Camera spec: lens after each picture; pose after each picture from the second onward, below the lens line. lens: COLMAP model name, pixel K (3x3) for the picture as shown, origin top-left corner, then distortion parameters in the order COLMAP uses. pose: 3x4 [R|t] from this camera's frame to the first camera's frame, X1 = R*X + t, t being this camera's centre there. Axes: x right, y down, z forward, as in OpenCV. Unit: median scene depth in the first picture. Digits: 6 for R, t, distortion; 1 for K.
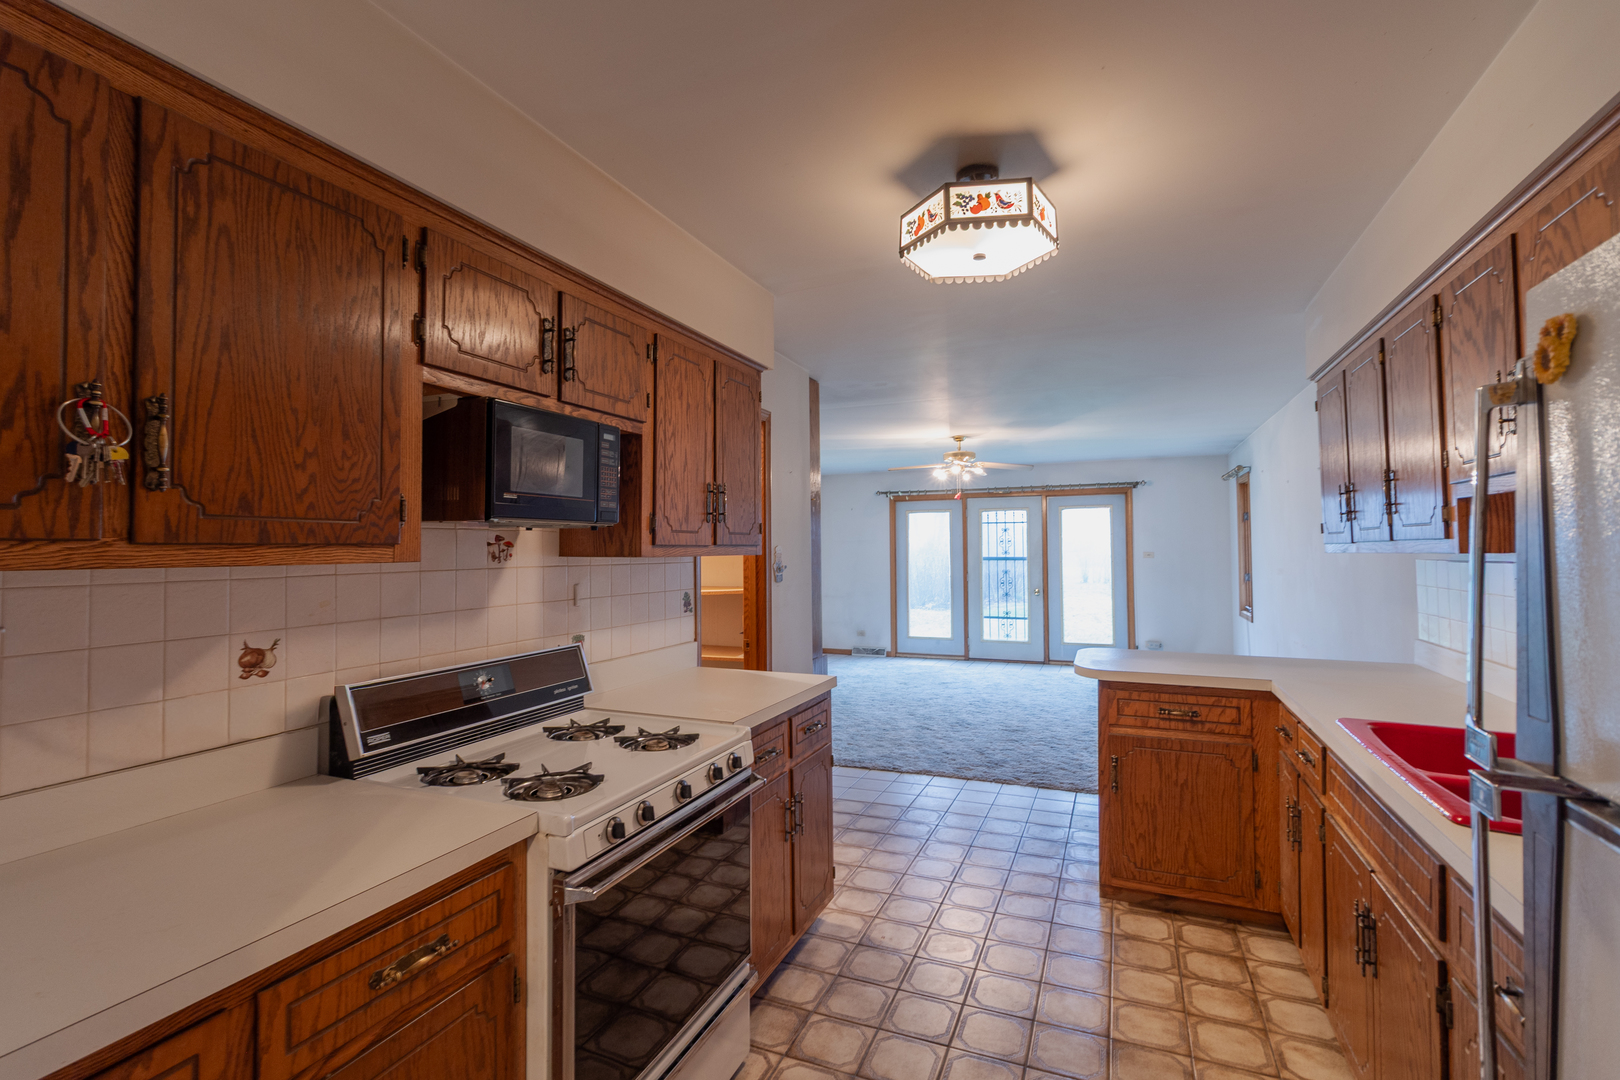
lens RADIAL K [[746.3, 0, 792.4], [0, 746.3, 529.7], [0, 0, 1]] dist [-0.000113, -0.000179]
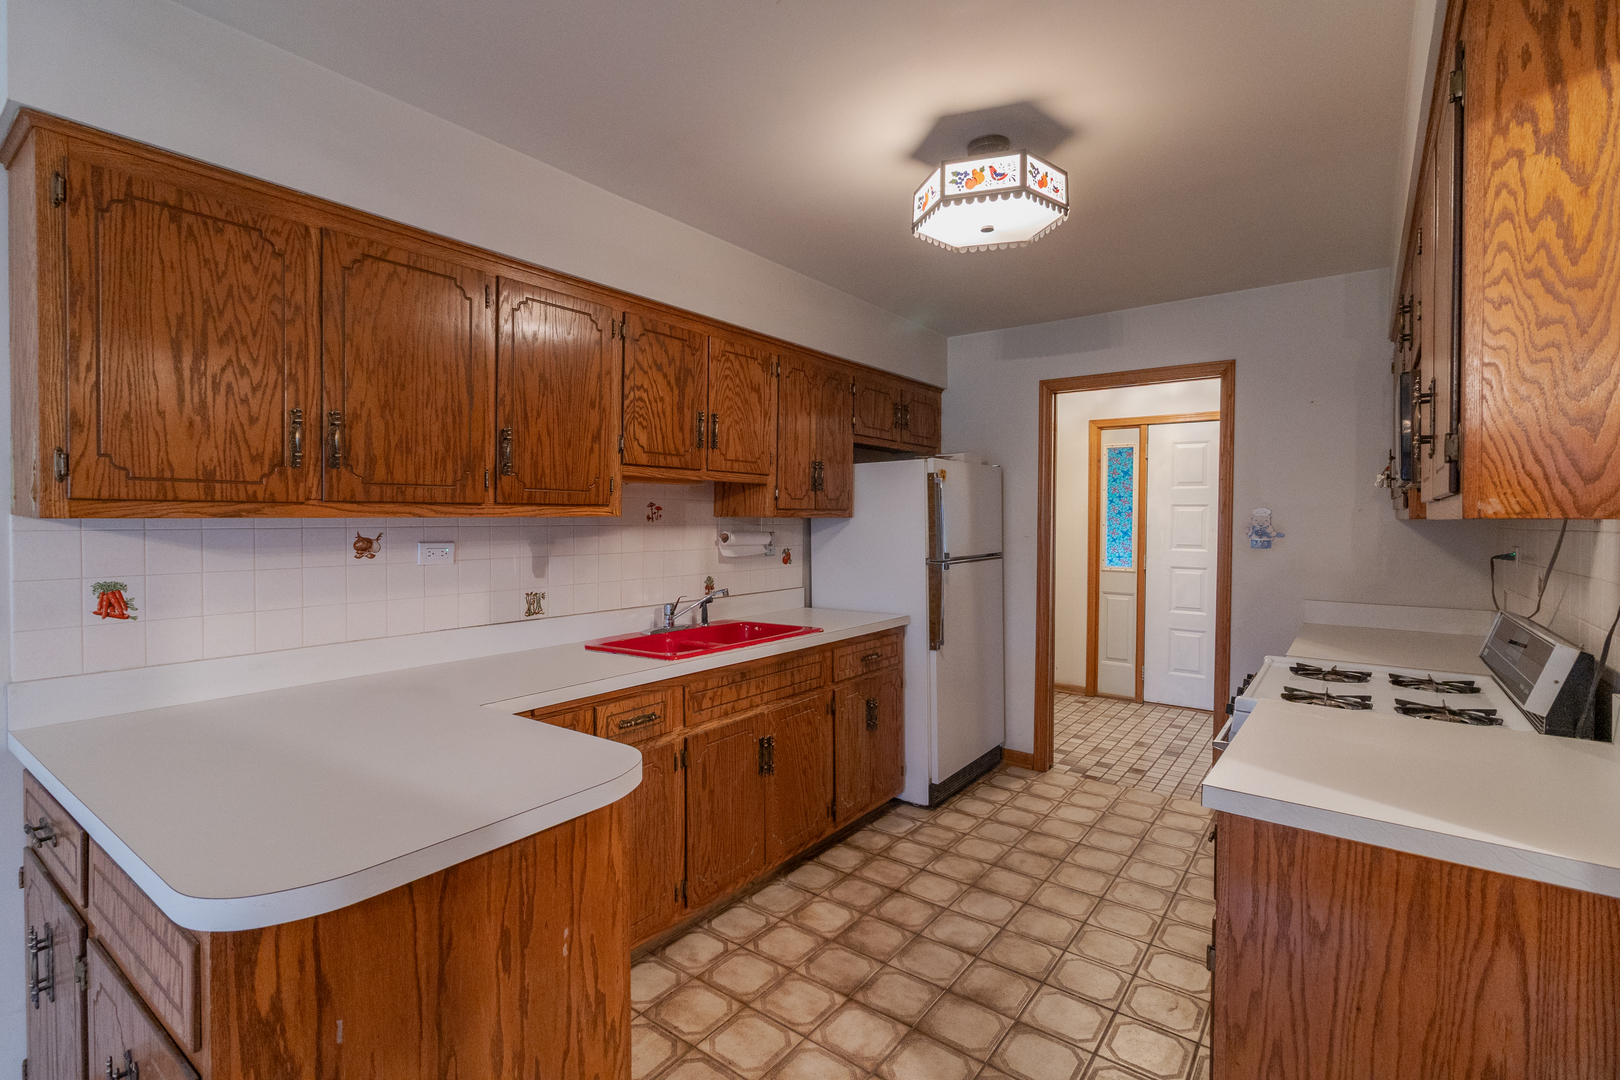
lens RADIAL K [[746.3, 0, 799.6], [0, 746.3, 523.7], [0, 0, 1]] dist [-0.000113, -0.000179]
pose [[-0.973332, 0.001564, 0.229395, 0.200283], [-0.002871, 0.999815, -0.018998, 0.047021], [-0.229383, -0.019150, -0.973148, 1.563546]]
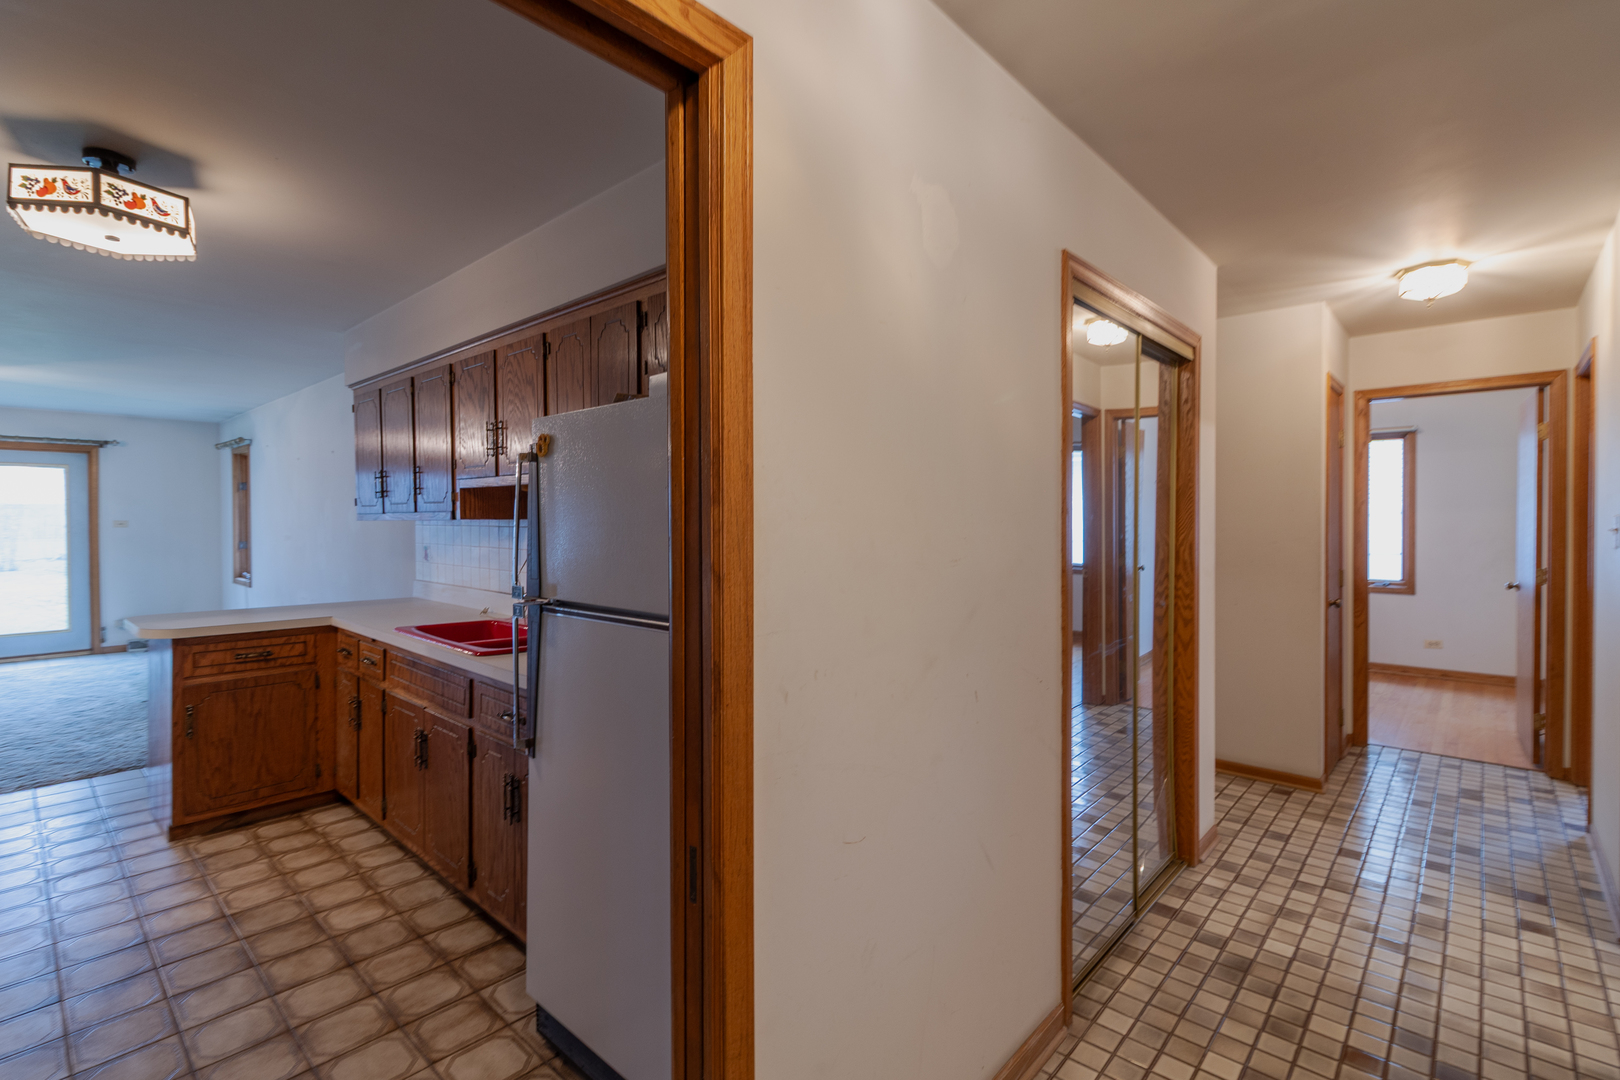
lens RADIAL K [[746.3, 0, 808.7], [0, 746.3, 524.5], [0, 0, 1]] dist [-0.000113, -0.000179]
pose [[0.321220, -0.003877, 0.946997, -0.330651], [-0.027907, 0.999519, 0.013558, -0.002706], [-0.946593, -0.030783, 0.320957, -0.214982]]
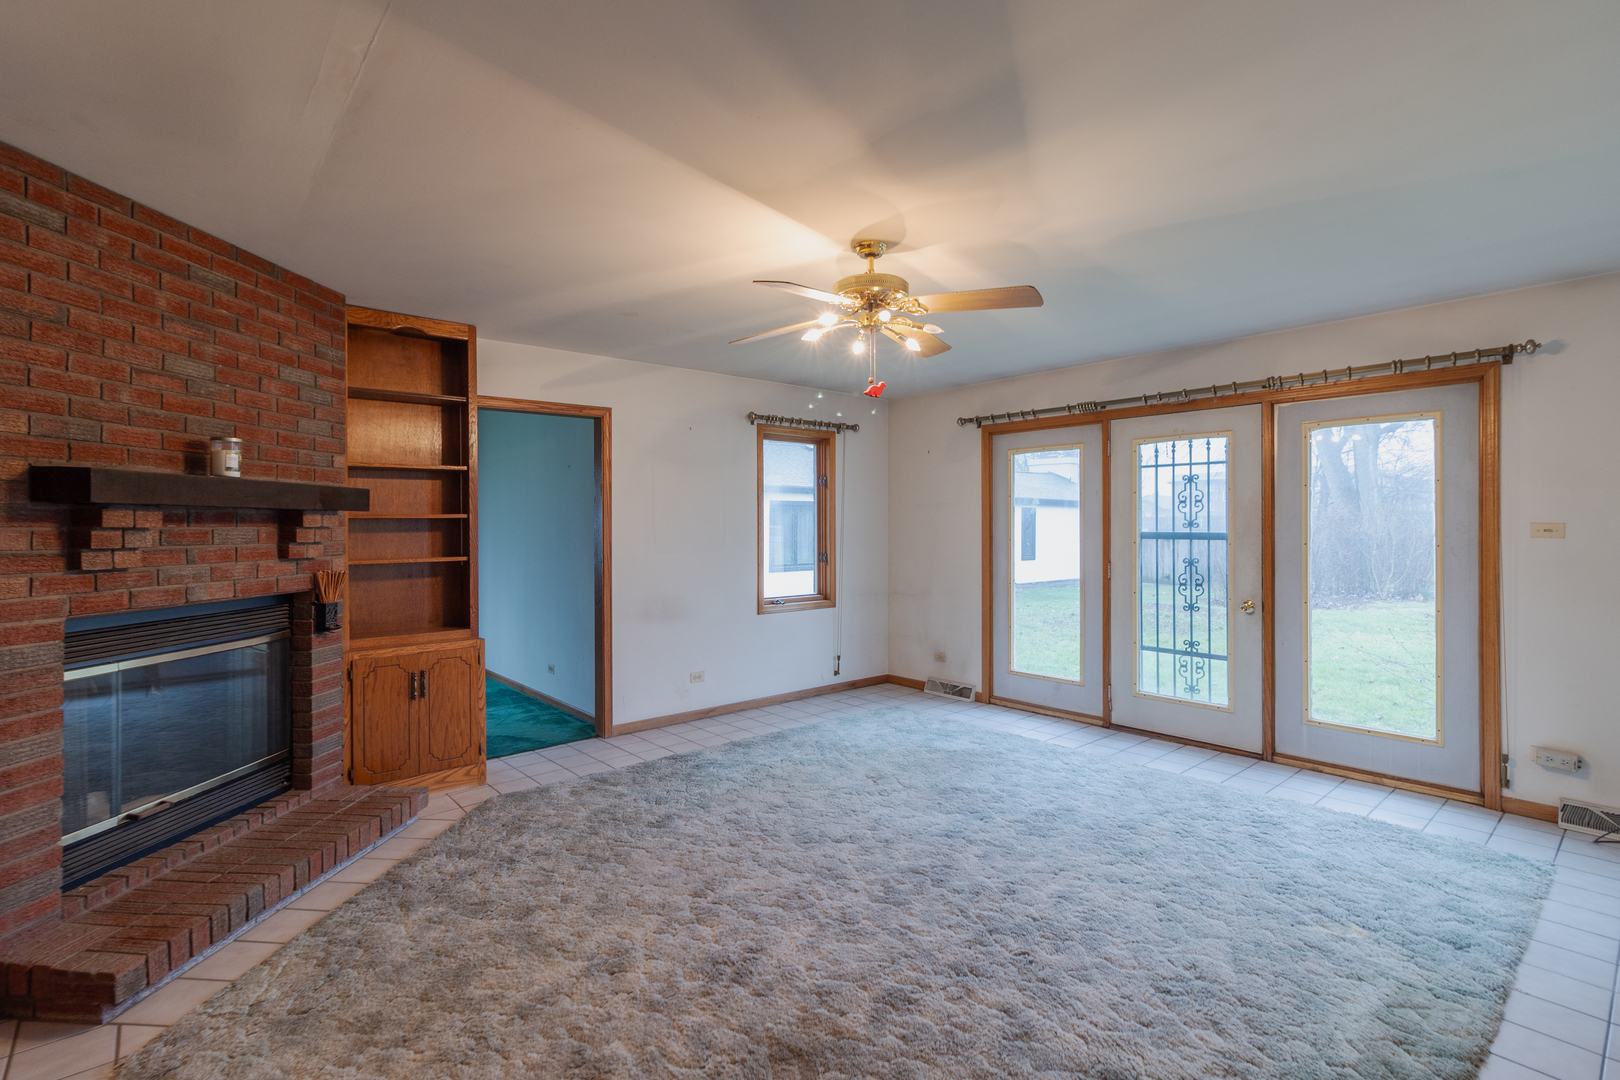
lens RADIAL K [[746.3, 0, 805.6], [0, 746.3, 528.0], [0, 0, 1]] dist [-0.000113, -0.000179]
pose [[0.899058, 0.005201, -0.437798, 0.935571], [0.008933, 0.999503, 0.030220, 0.054493], [0.437738, -0.031080, 0.898565, 1.495390]]
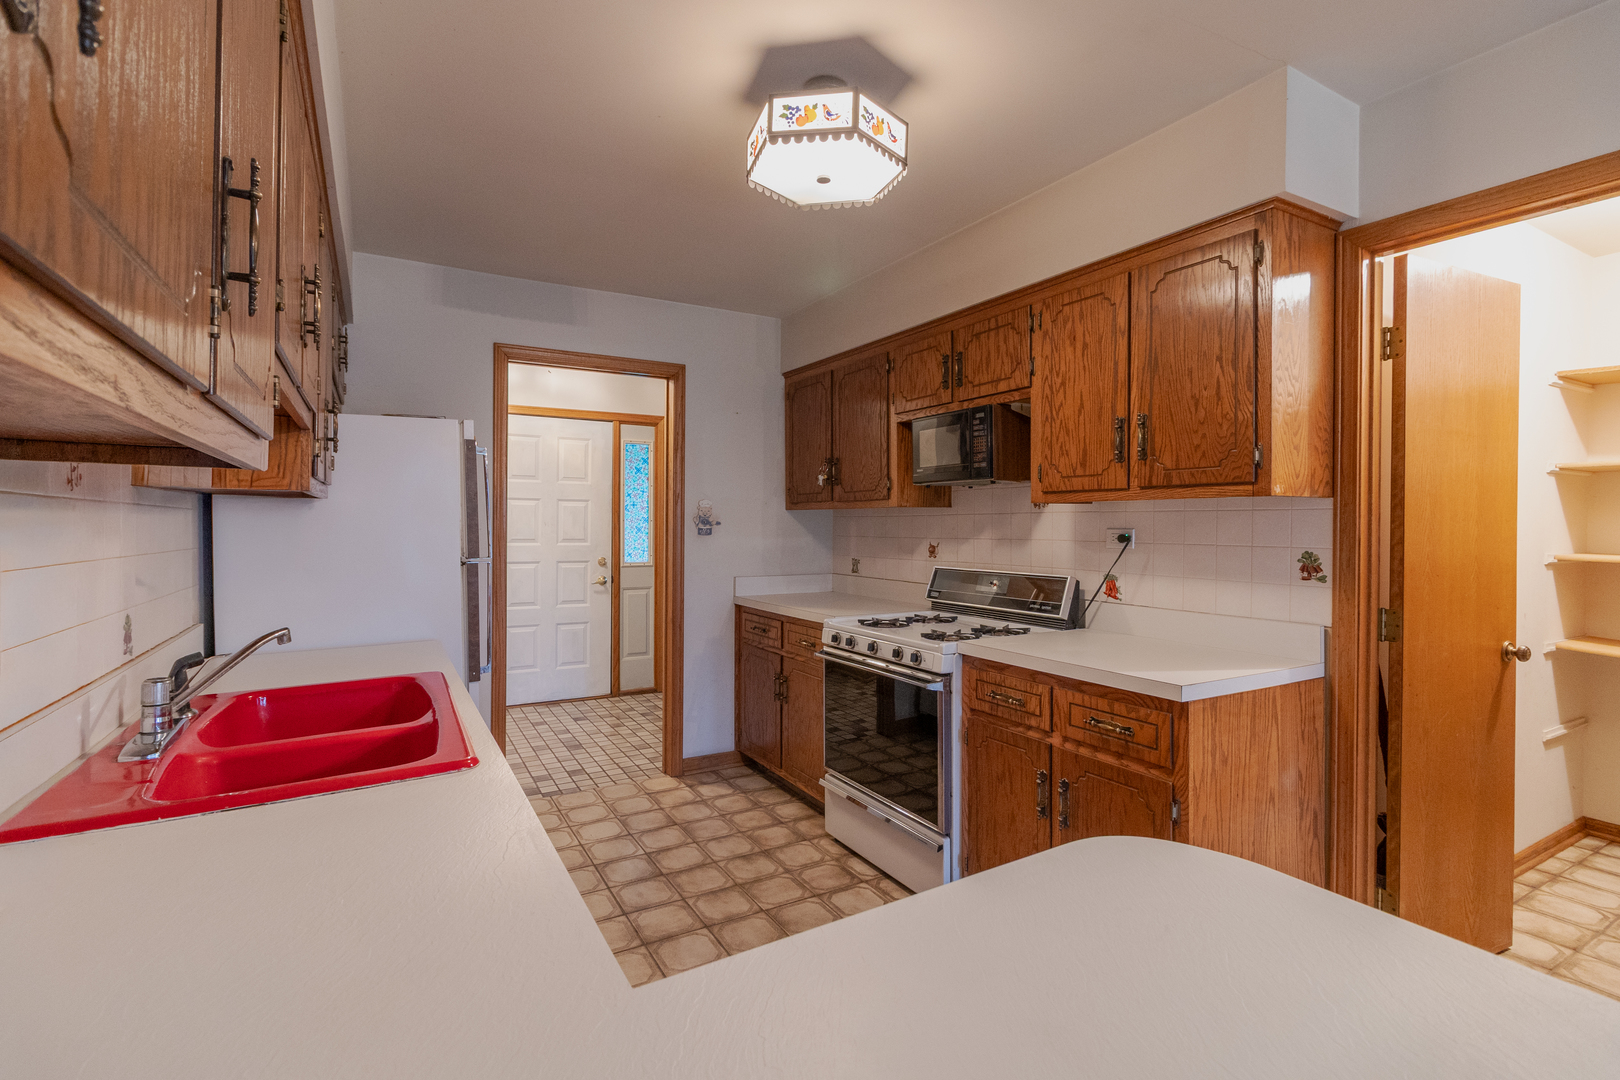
lens RADIAL K [[746.3, 0, 811.9], [0, 746.3, 523.8], [0, 0, 1]] dist [-0.000113, -0.000179]
pose [[-0.586595, 0.006681, -0.809853, 0.779417], [0.024484, 0.999655, -0.009487, 0.059512], [0.809510, -0.025393, -0.586556, 1.163412]]
